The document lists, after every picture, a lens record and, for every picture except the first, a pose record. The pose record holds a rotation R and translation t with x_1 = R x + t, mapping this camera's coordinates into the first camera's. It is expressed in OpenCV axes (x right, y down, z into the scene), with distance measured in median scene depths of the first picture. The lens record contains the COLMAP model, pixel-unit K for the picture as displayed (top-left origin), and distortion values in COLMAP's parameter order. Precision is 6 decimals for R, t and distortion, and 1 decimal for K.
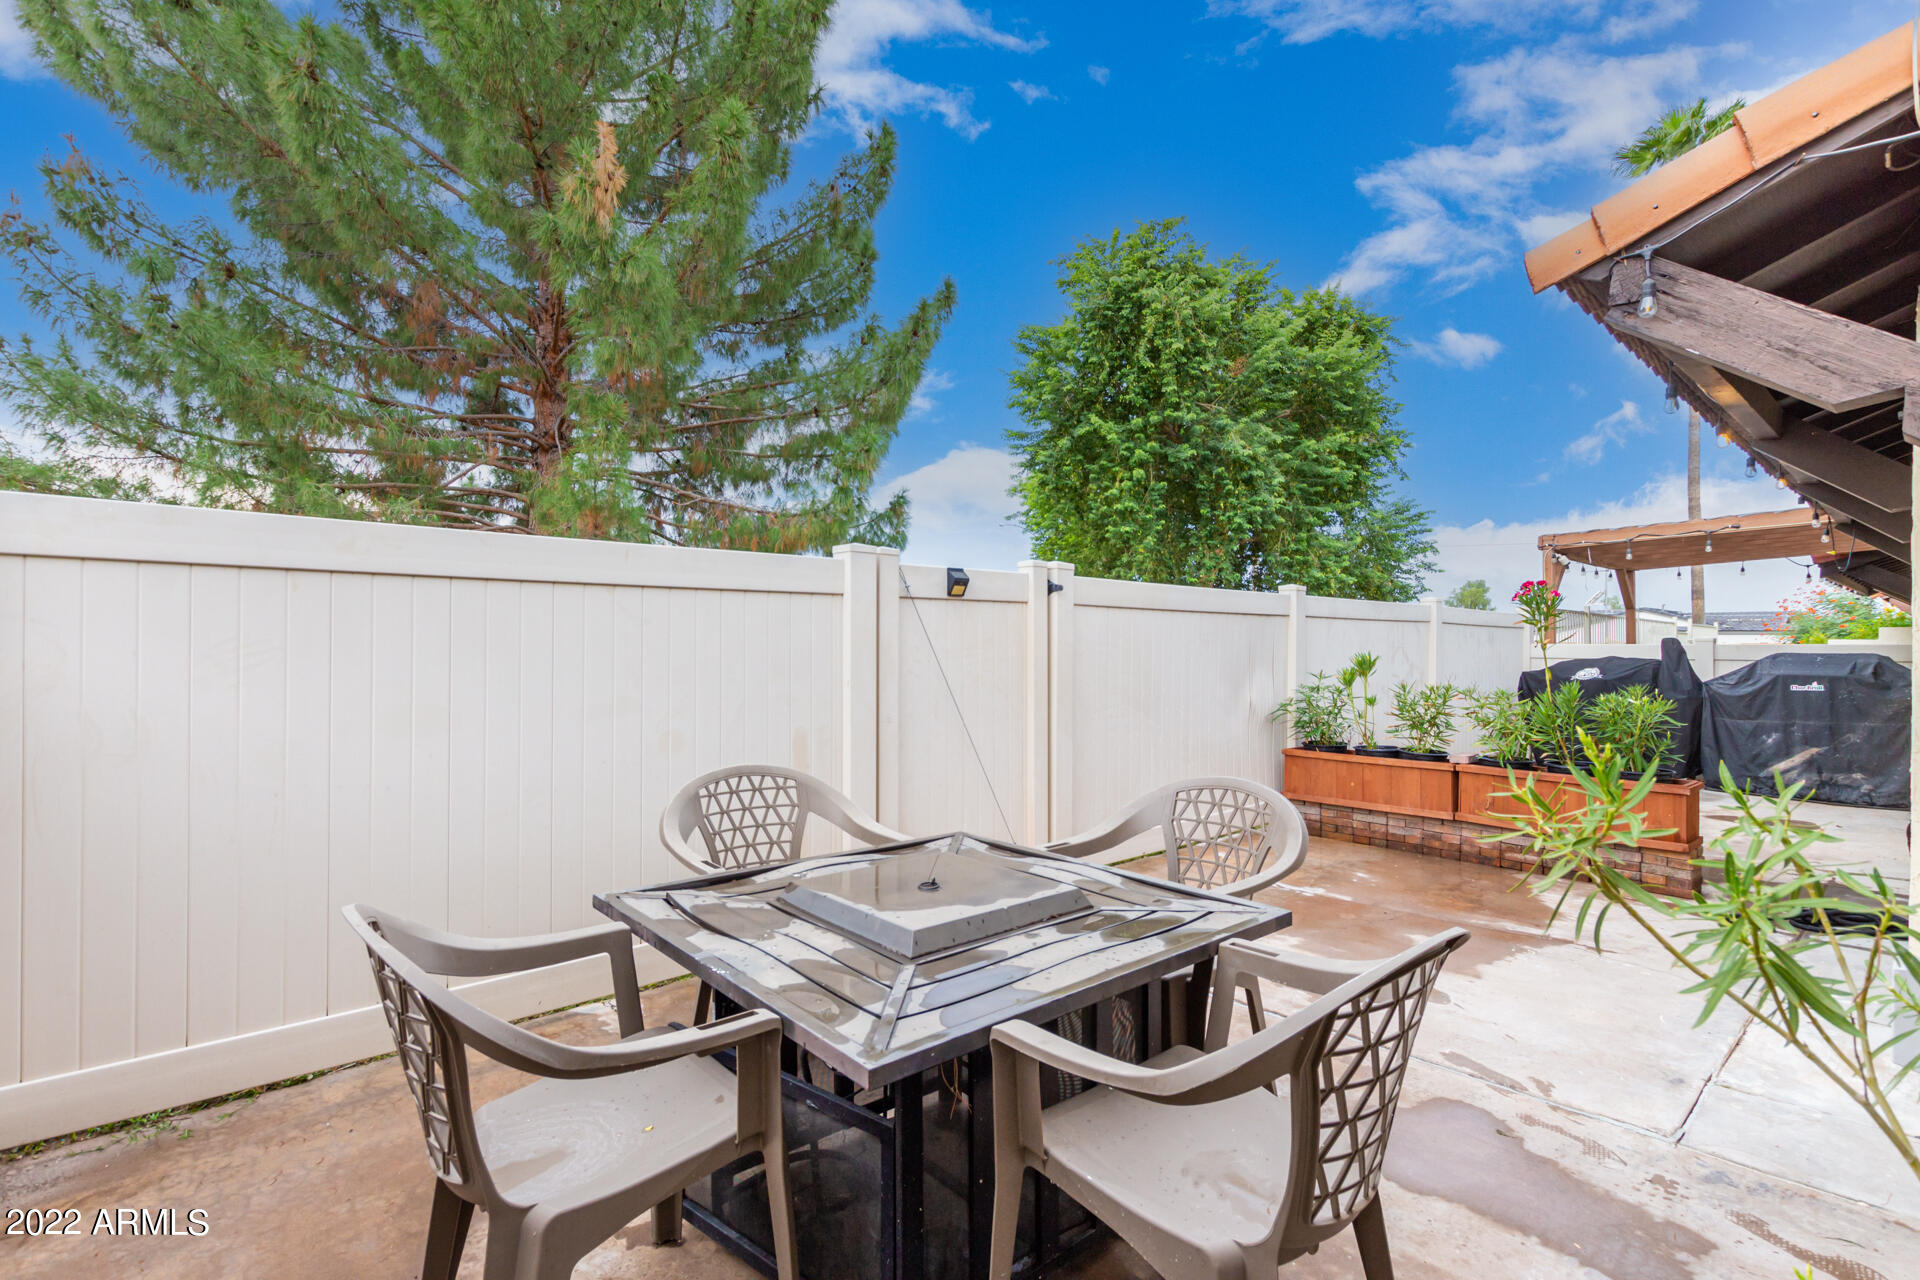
lens RADIAL K [[883.1, 0, 969.3], [0, 883.1, 633.4], [0, 0, 1]] dist [0.009042, -0.000314]
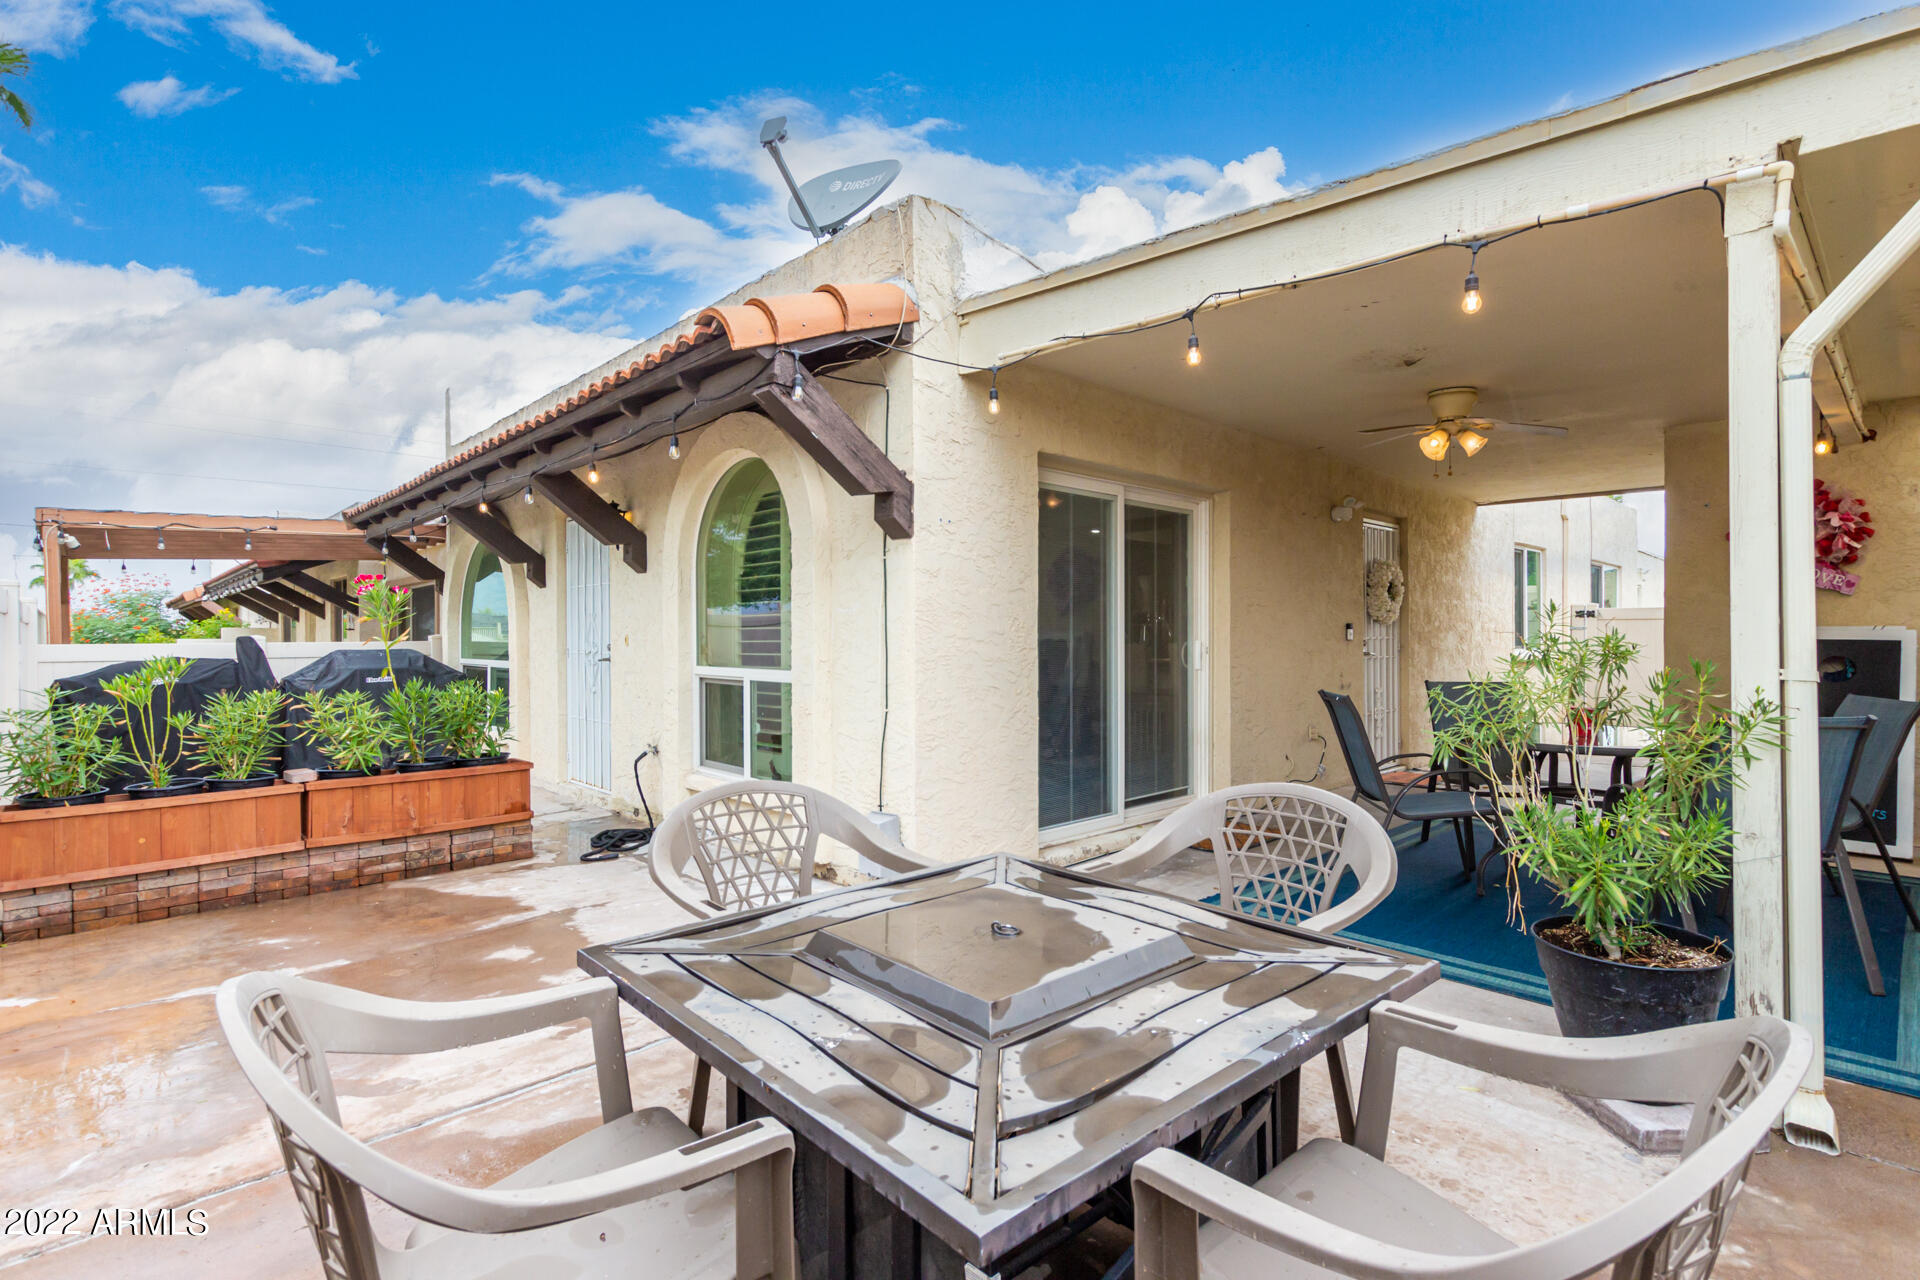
lens RADIAL K [[883.1, 0, 965.1], [0, 883.1, 637.7], [0, 0, 1]] dist [0.009042, -0.000314]
pose [[0.008620, -0.001777, 0.999961, -0.257381], [-0.002921, 0.999994, 0.001802, 0.003495], [-0.999959, -0.002936, 0.008615, 0.306564]]
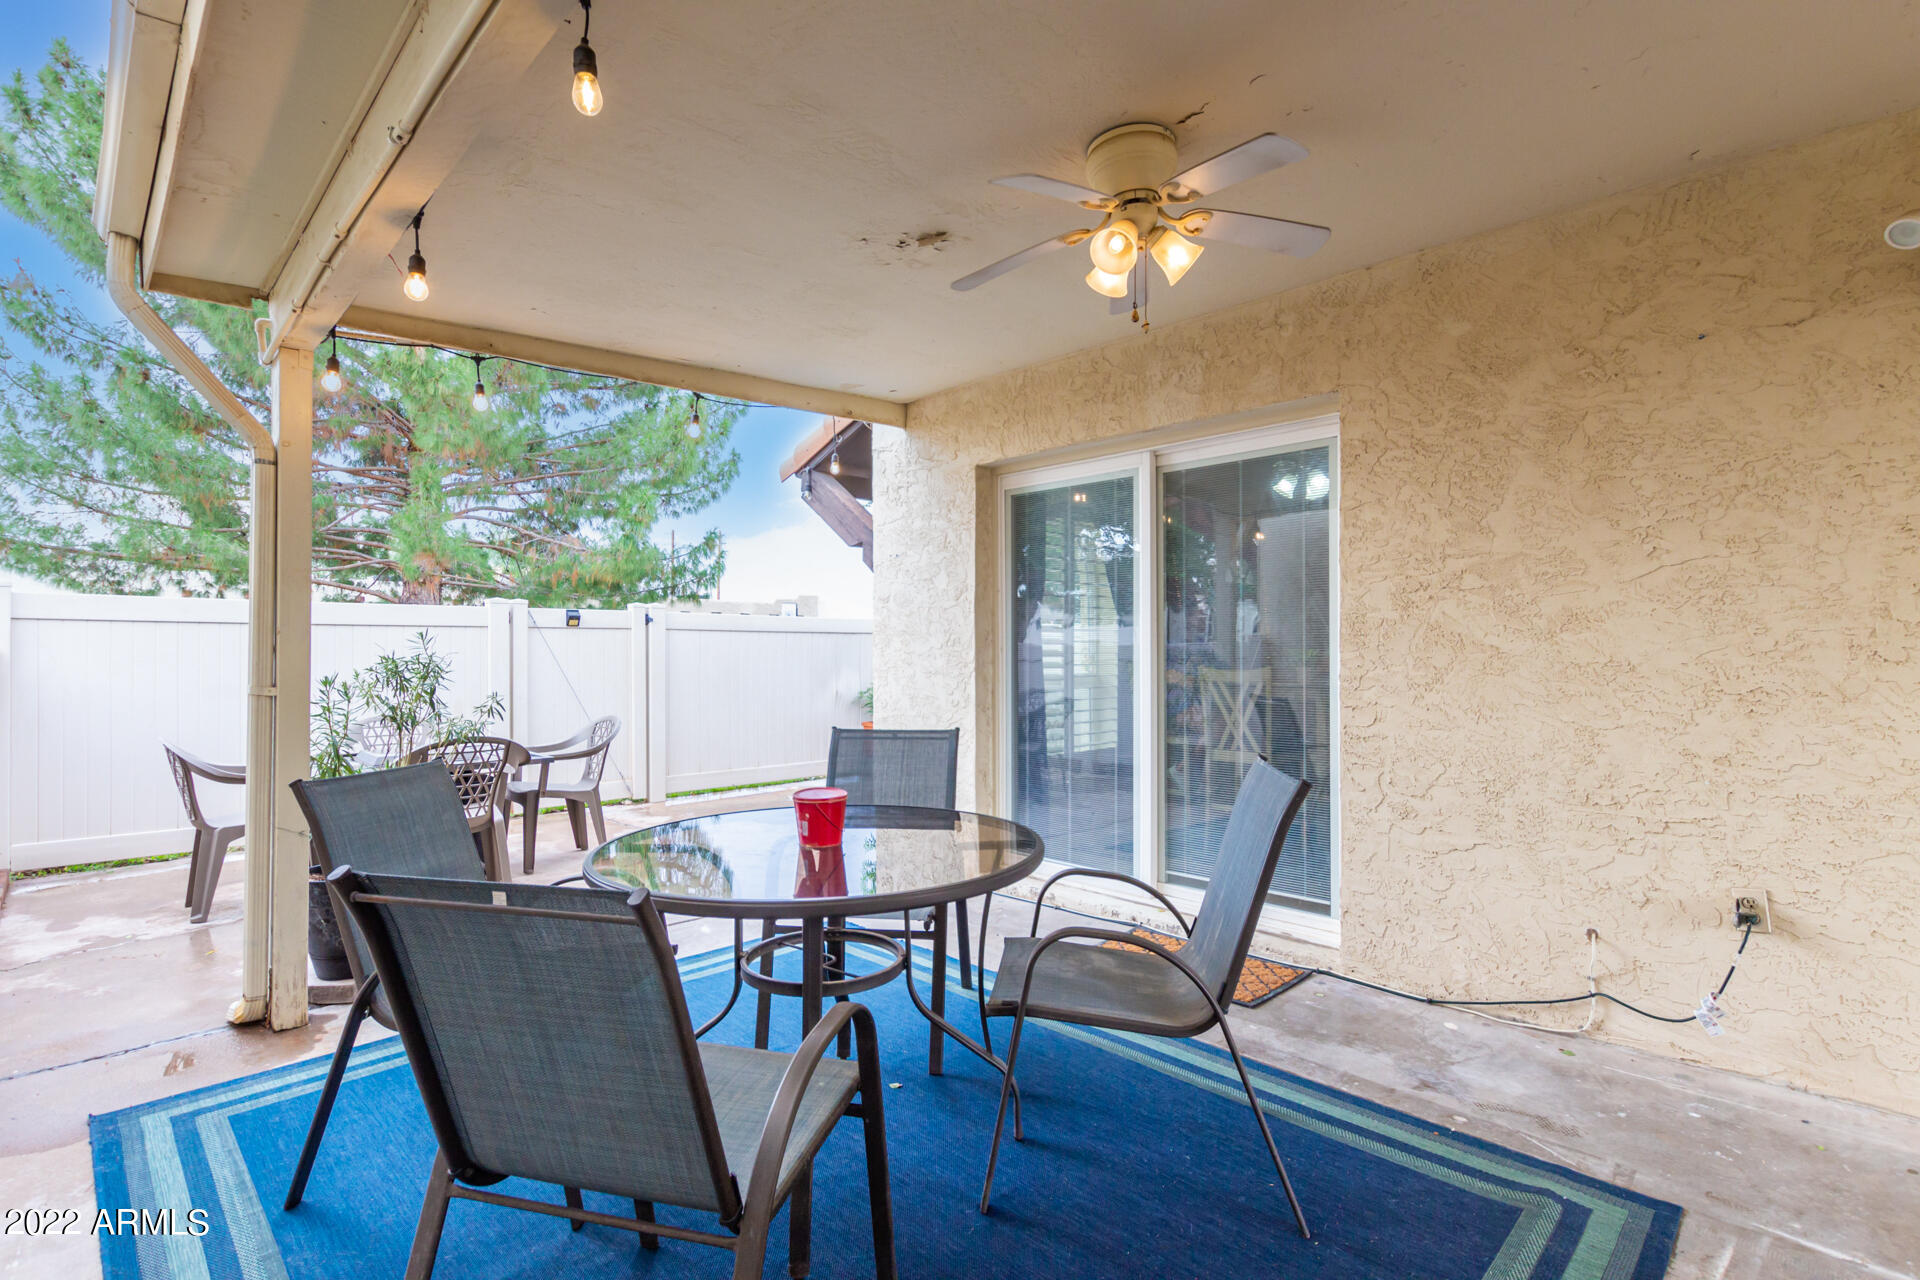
lens RADIAL K [[883.1, 0, 958.2], [0, 883.1, 640.8], [0, 0, 1]] dist [0.009042, -0.000314]
pose [[0.999341, -0.003373, 0.036137, 0.362995], [0.003408, 0.999994, -0.000895, -0.005013], [-0.036134, 0.001018, 0.999346, -0.406503]]
